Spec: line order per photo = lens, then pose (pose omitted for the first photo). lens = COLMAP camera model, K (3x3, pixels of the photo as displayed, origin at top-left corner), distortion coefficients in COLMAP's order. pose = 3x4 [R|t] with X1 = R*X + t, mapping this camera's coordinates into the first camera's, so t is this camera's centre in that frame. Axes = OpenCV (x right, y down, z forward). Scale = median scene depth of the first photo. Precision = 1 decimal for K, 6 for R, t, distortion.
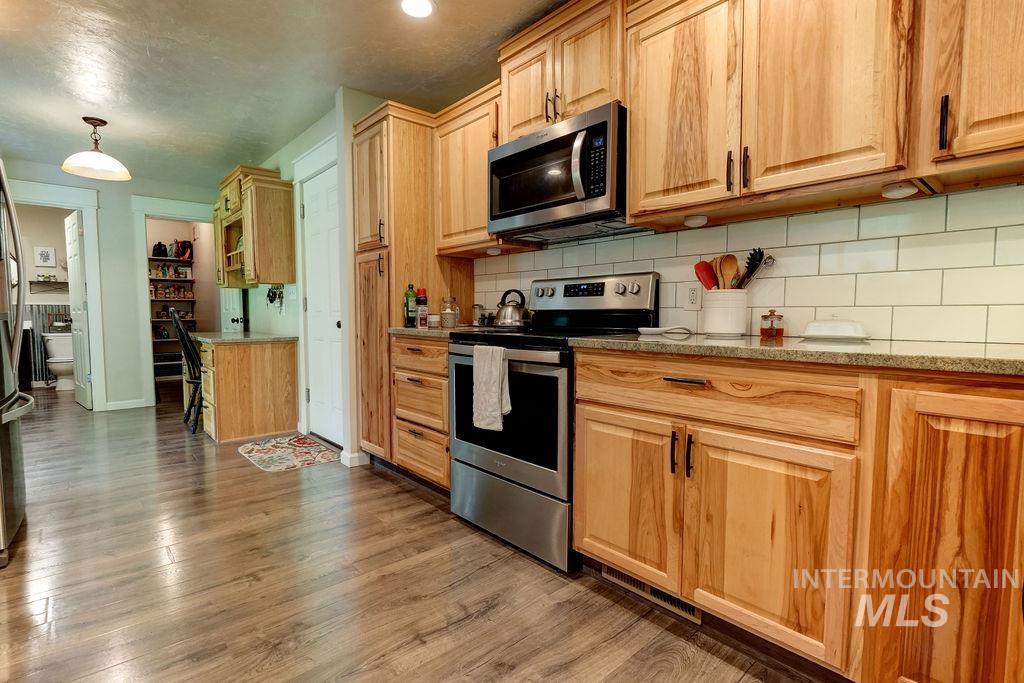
lens RADIAL K [[490.3, 0, 506.8], [0, 490.3, 345.5], [0, 0, 1]] dist [-0.001234, -0.000452]
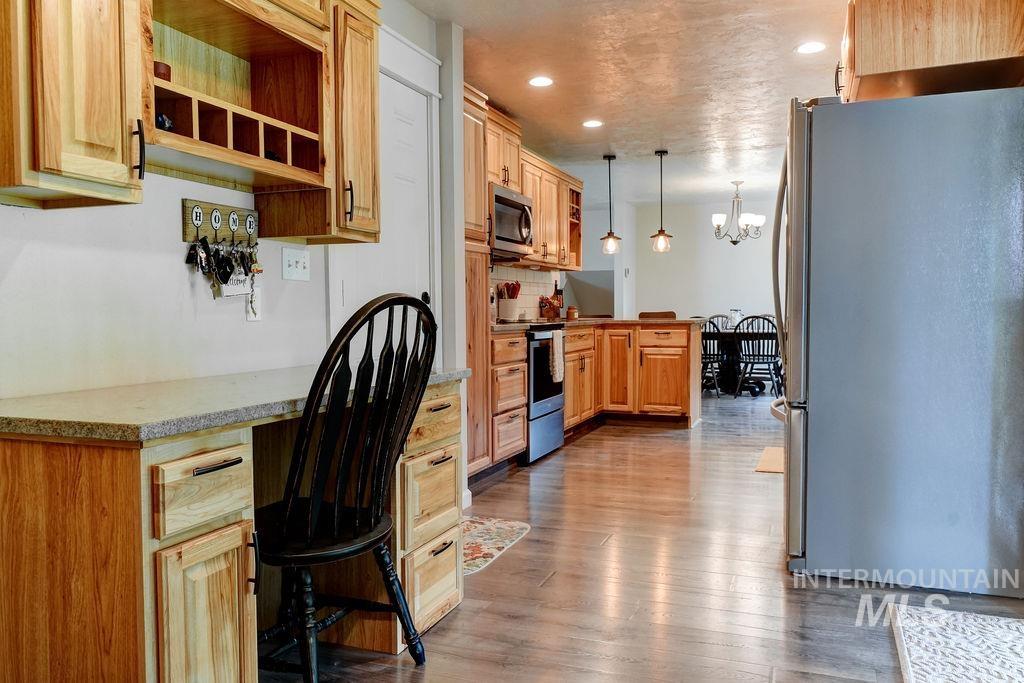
lens RADIAL K [[788.3, 0, 512.0], [0, 788.3, 341.5], [0, 0, 1]] dist [0.062613, 0.000010]
pose [[-0.464568, -0.032243, 0.884950, -1.599145], [0.062385, 0.995662, 0.069027, -0.106510], [-0.883337, 0.087275, -0.460541, 1.637953]]
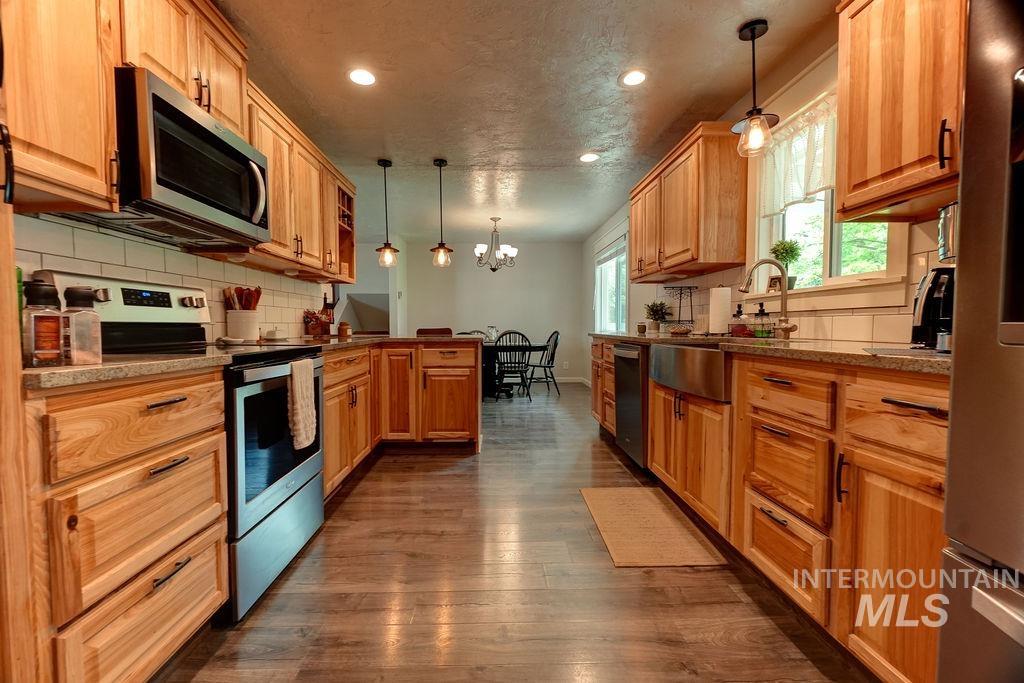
lens RADIAL K [[439.1, 0, 501.4], [0, 439.1, 344.0], [0, 0, 1]] dist [0.000650, -0.000098]
pose [[-0.762928, -0.024272, 0.646028, -0.634978], [0.044340, 0.994977, 0.089746, -0.064242], [-0.644961, 0.097115, -0.758020, 0.983363]]
